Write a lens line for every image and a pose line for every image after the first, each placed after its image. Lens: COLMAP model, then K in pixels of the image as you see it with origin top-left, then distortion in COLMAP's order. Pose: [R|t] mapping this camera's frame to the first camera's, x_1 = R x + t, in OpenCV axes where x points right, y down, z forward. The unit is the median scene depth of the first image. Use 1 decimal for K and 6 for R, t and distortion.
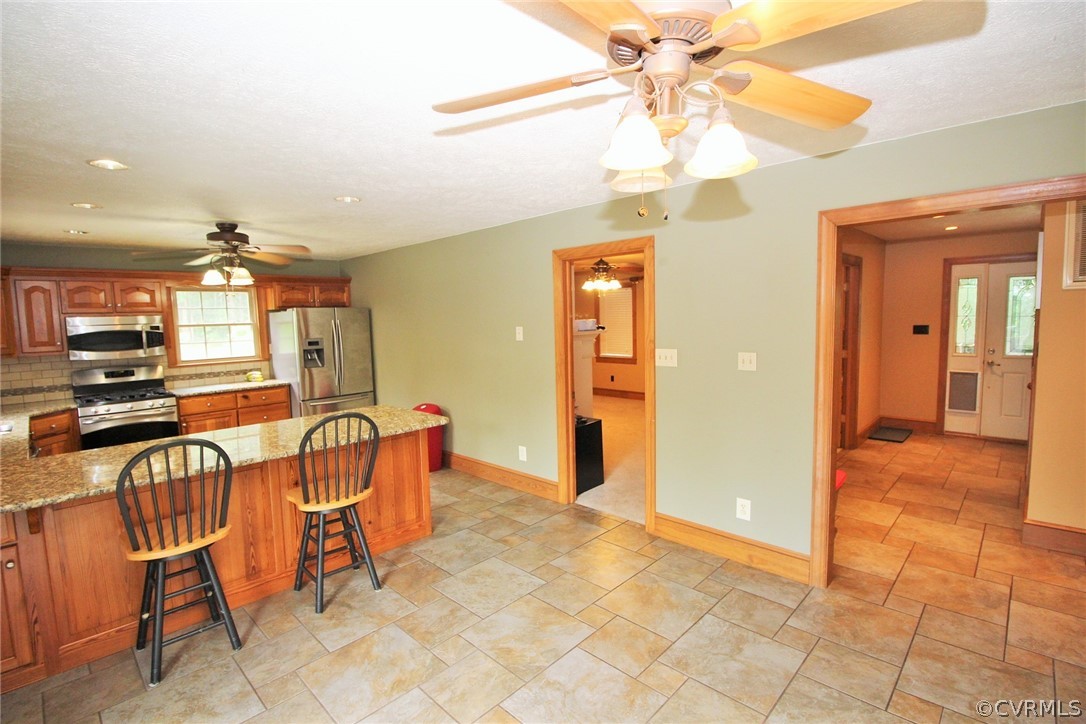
lens RADIAL K [[504.5, 0, 539.8], [0, 504.5, 361.5], [0, 0, 1]] dist [0.003379, -0.015180]
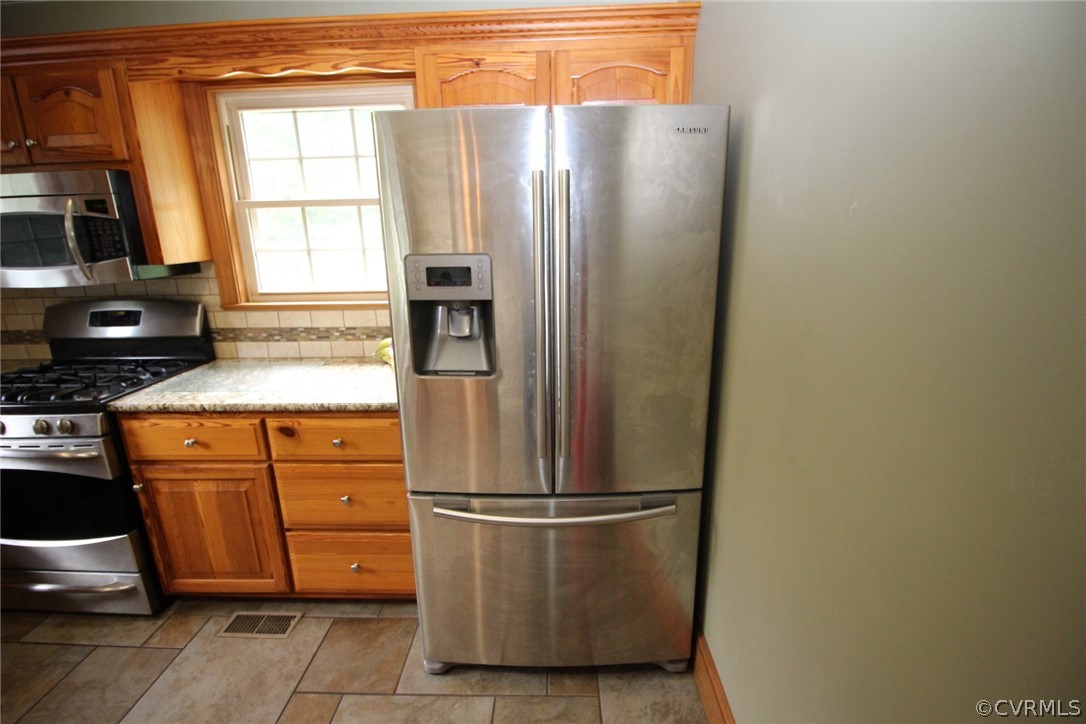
lens RADIAL K [[504.5, 0, 539.8], [0, 504.5, 361.5], [0, 0, 1]] dist [0.003379, -0.015180]
pose [[0.675118, 0.204149, -0.708900, -0.252493], [-0.064865, 0.973652, 0.218619, -0.051858], [0.734853, -0.101611, 0.670572, 0.885497]]
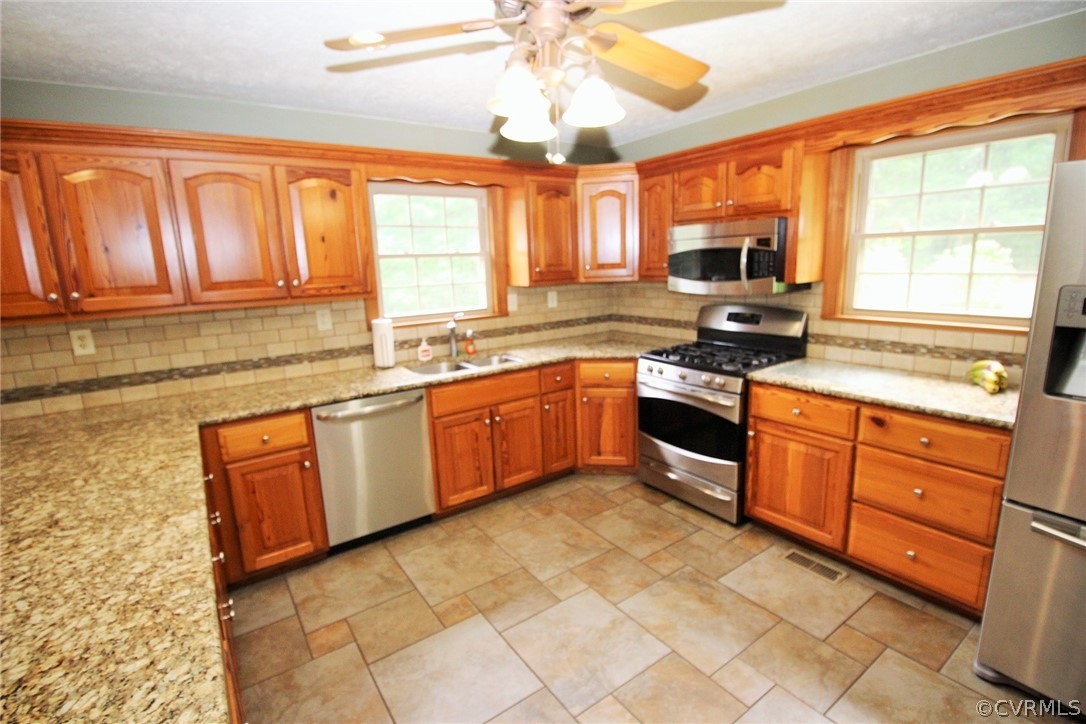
lens RADIAL K [[504.5, 0, 539.8], [0, 504.5, 361.5], [0, 0, 1]] dist [0.003379, -0.015180]
pose [[-0.184082, 0.230618, -0.955473, -0.167076], [-0.042785, 0.969284, 0.242195, -0.057545], [0.981979, 0.085464, -0.168561, 0.783384]]
